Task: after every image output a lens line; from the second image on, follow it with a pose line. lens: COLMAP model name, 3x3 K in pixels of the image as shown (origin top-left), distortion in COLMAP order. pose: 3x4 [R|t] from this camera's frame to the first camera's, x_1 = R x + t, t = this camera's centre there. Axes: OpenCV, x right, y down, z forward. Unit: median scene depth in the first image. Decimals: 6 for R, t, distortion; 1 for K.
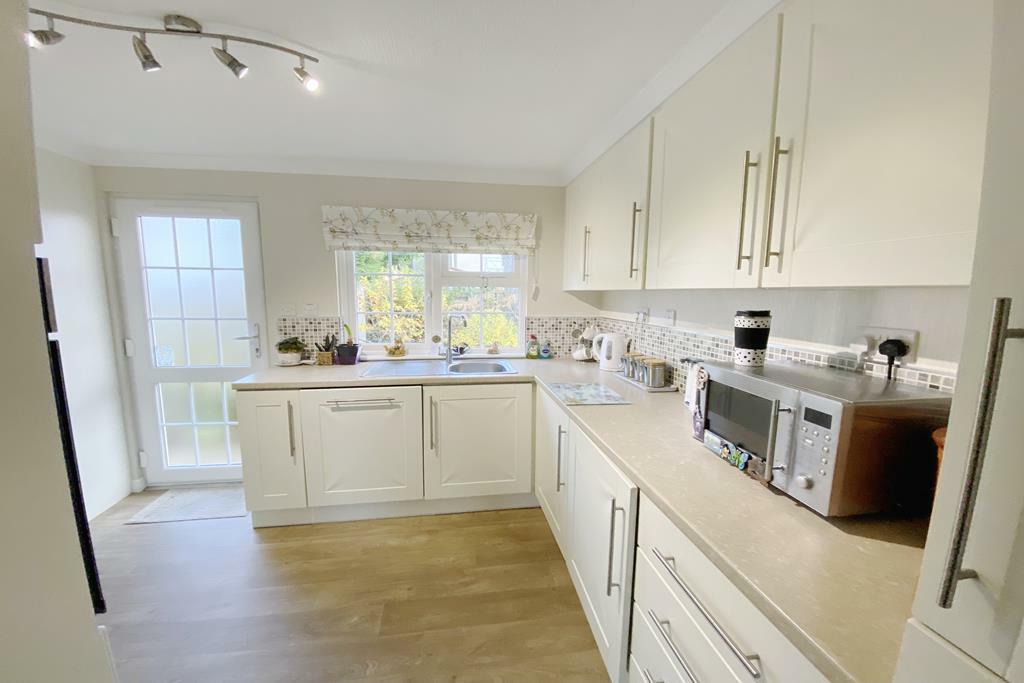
lens RADIAL K [[409.6, 0, 508.2], [0, 409.6, 353.5], [0, 0, 1]] dist [0.014080, -0.020181]
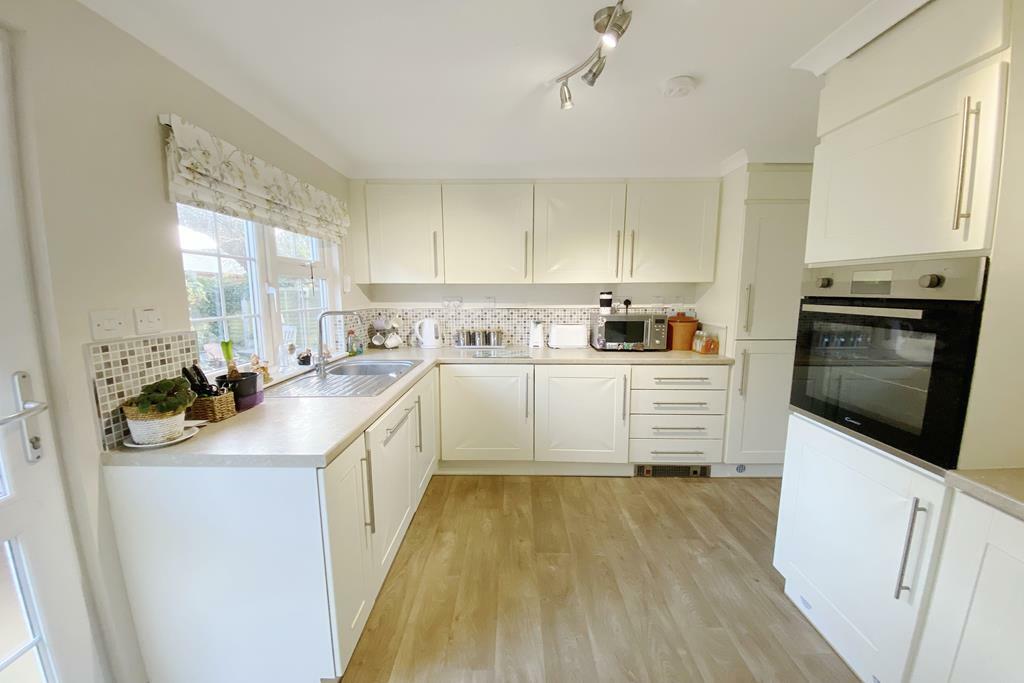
lens RADIAL K [[409.6, 0, 508.2], [0, 409.6, 353.5], [0, 0, 1]] dist [0.014080, -0.020181]
pose [[0.165363, -0.157657, 0.973550, -0.885643], [0.150449, 0.979619, 0.133085, -0.070779], [-0.974690, 0.124462, 0.185712, 0.516348]]
